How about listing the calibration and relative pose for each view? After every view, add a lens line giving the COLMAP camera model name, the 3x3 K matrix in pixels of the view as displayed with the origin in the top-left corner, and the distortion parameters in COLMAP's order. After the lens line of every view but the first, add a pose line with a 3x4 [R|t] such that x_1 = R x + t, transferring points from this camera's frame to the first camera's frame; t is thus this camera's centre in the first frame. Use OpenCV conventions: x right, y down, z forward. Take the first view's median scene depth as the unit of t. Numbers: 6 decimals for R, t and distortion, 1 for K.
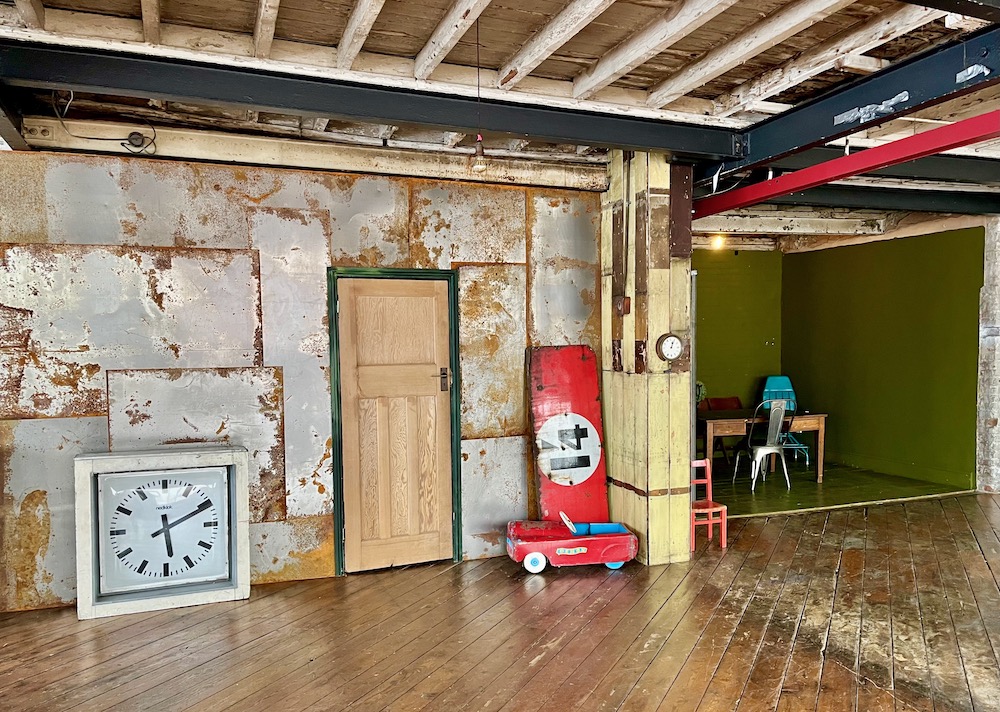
lens RADIAL K [[829.4, 0, 532.7], [0, 829.4, 388.7], [0, 0, 1]] dist [0.056769, -0.045402]
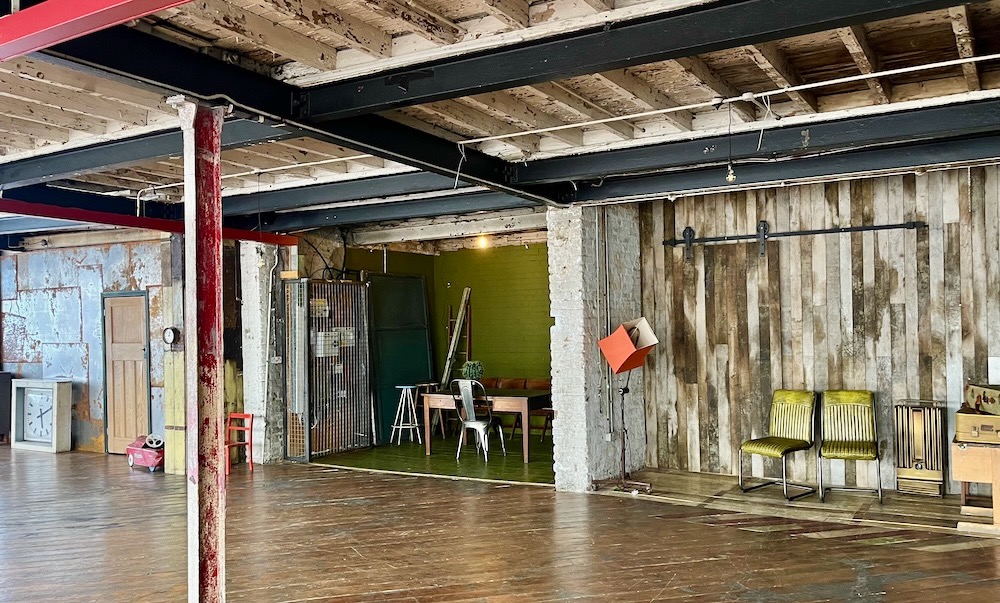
lens RADIAL K [[818.2, 0, 553.0], [0, 818.2, 304.1], [0, 0, 1]] dist [-0.004003, -0.027647]
pose [[0.648255, -0.015876, -0.761258, 1.839019], [-0.034308, 0.998158, -0.050032, -0.057420], [0.760650, 0.058551, 0.646516, 0.550729]]
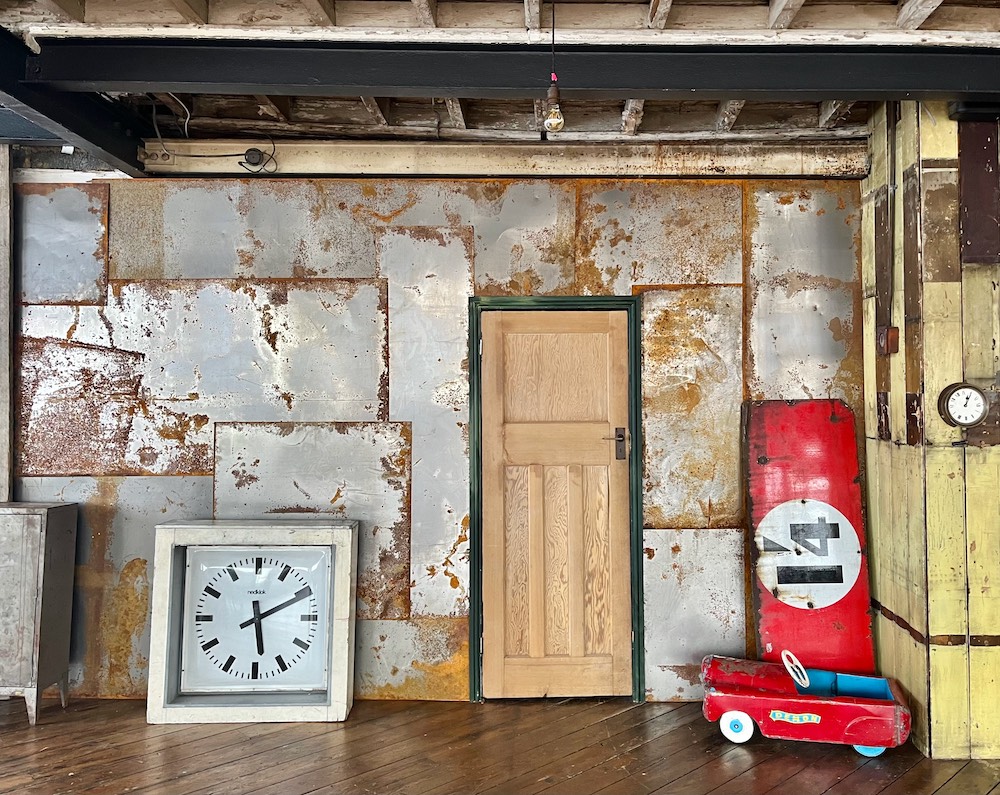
lens RADIAL K [[862.0, 0, 536.3], [0, 862.0, 362.6], [0, 0, 1]] dist [0.060636, -0.053639]
pose [[0.920058, -0.004008, -0.391761, 0.128149], [-0.032427, 0.995738, -0.086341, -0.014756], [0.390438, 0.092142, 0.916007, 0.271942]]
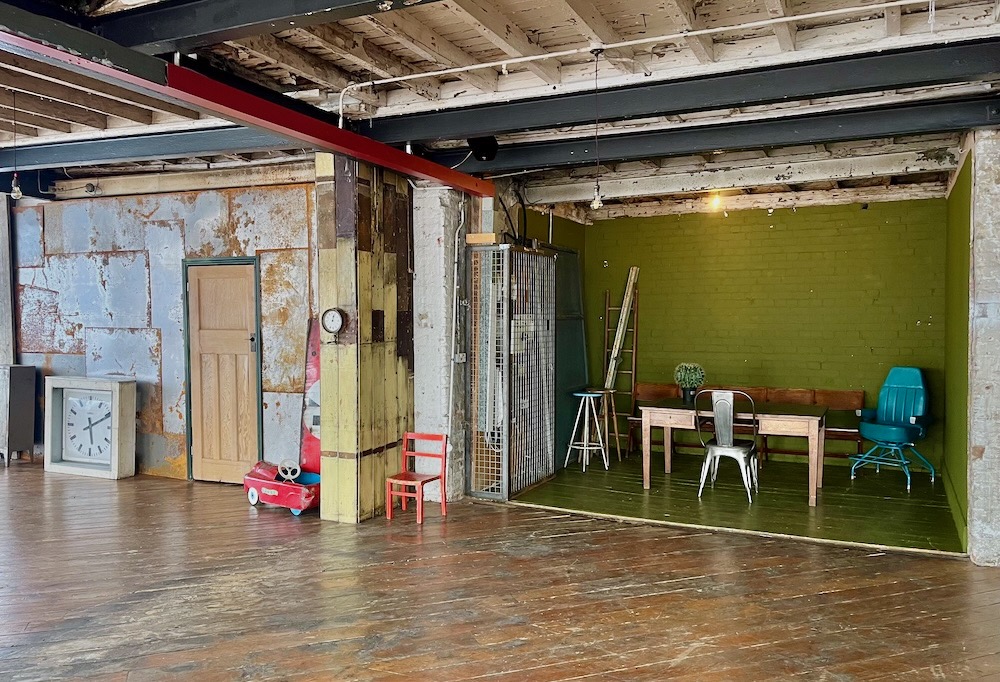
lens RADIAL K [[815.6, 0, 503.0], [0, 815.6, 342.2], [0, 0, 1]] dist [0.033839, -0.002471]
pose [[0.676893, 0.038684, -0.735064, 1.109813], [-0.054148, 0.998529, 0.002686, -0.036912], [0.734087, 0.037985, 0.677993, 0.446193]]
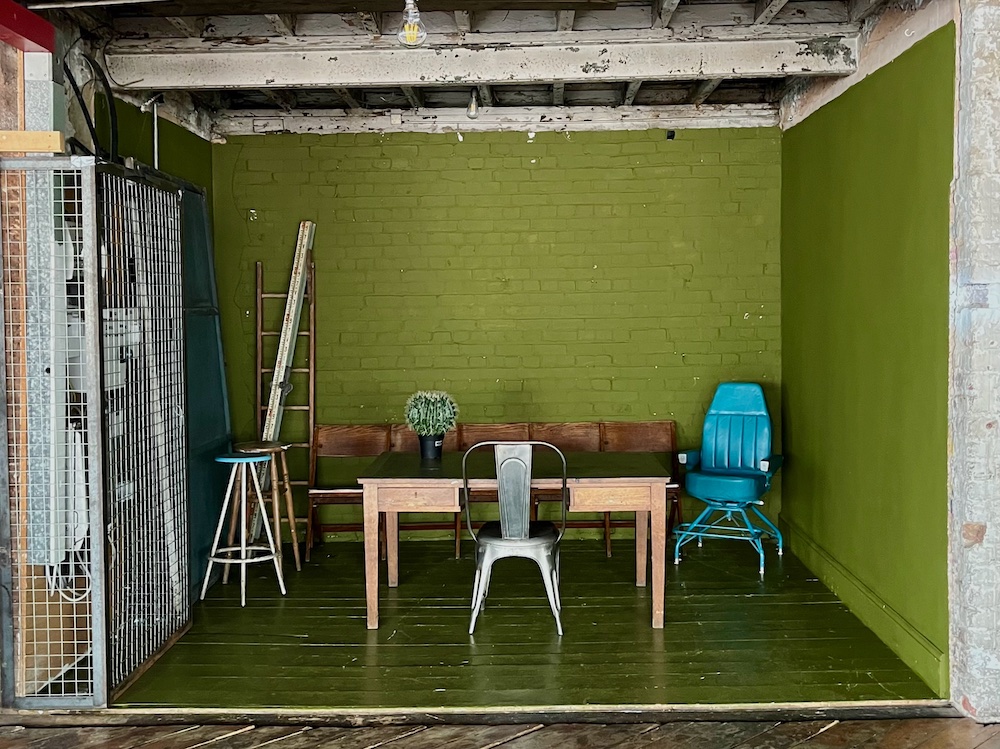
lens RADIAL K [[1116.0, 0, 540.7], [0, 1116.0, 359.6], [0, 0, 1]] dist [0.043672, 0.000000]
pose [[0.929305, 0.025580, -0.368426, 0.803147], [-0.027178, 0.999630, 0.000851, -0.049268], [0.368312, 0.009223, 0.929657, 0.658001]]
